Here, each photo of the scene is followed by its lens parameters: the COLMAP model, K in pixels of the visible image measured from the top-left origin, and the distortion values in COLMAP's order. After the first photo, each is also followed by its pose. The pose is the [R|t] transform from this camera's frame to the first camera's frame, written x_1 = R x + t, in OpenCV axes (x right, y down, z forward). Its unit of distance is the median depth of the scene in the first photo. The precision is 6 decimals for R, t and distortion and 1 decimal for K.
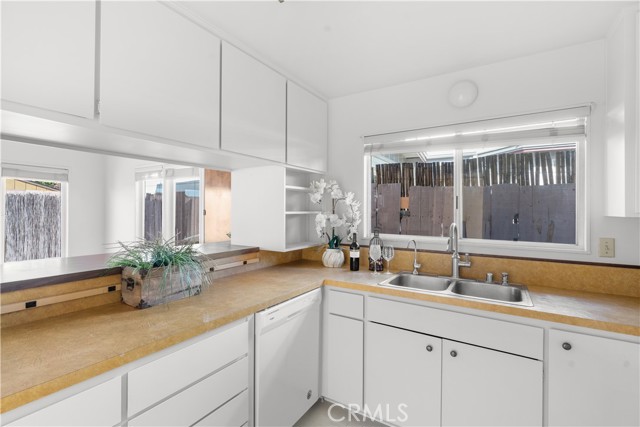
lens RADIAL K [[295.8, 0, 313.8], [0, 295.8, 206.3], [0, 0, 1]] dist [-0.017980, 0.006857]
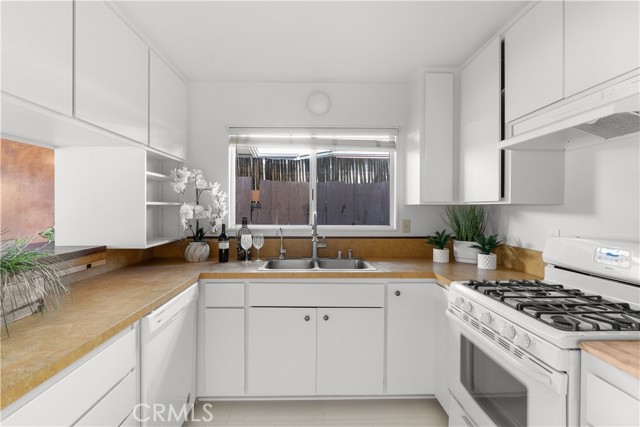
lens RADIAL K [[295.8, 0, 313.8], [0, 295.8, 206.3], [0, 0, 1]] dist [-0.017980, 0.006857]
pose [[0.829673, -0.003516, 0.558238, -0.171416], [-0.003463, 0.999929, 0.011444, 0.020072], [-0.558238, -0.011428, 0.829602, 0.017277]]
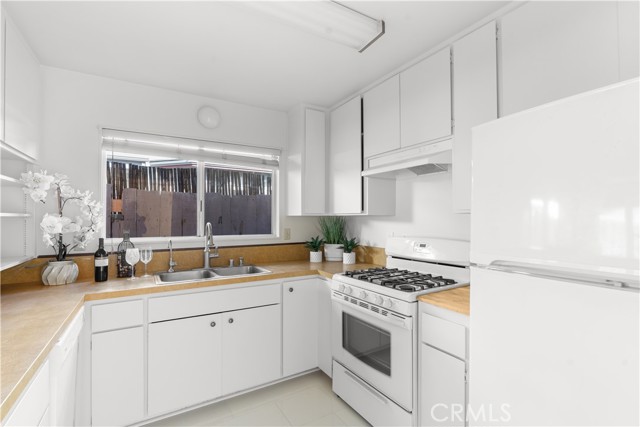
lens RADIAL K [[292.8, 0, 320.0], [0, 292.8, 213.5], [0, 0, 1]] dist [-0.014628, -0.000096]
pose [[0.435935, 0.003839, 0.899970, -0.369586], [-0.004749, 0.999987, -0.001965, 0.017544], [-0.899966, -0.003417, 0.435948, 0.054624]]
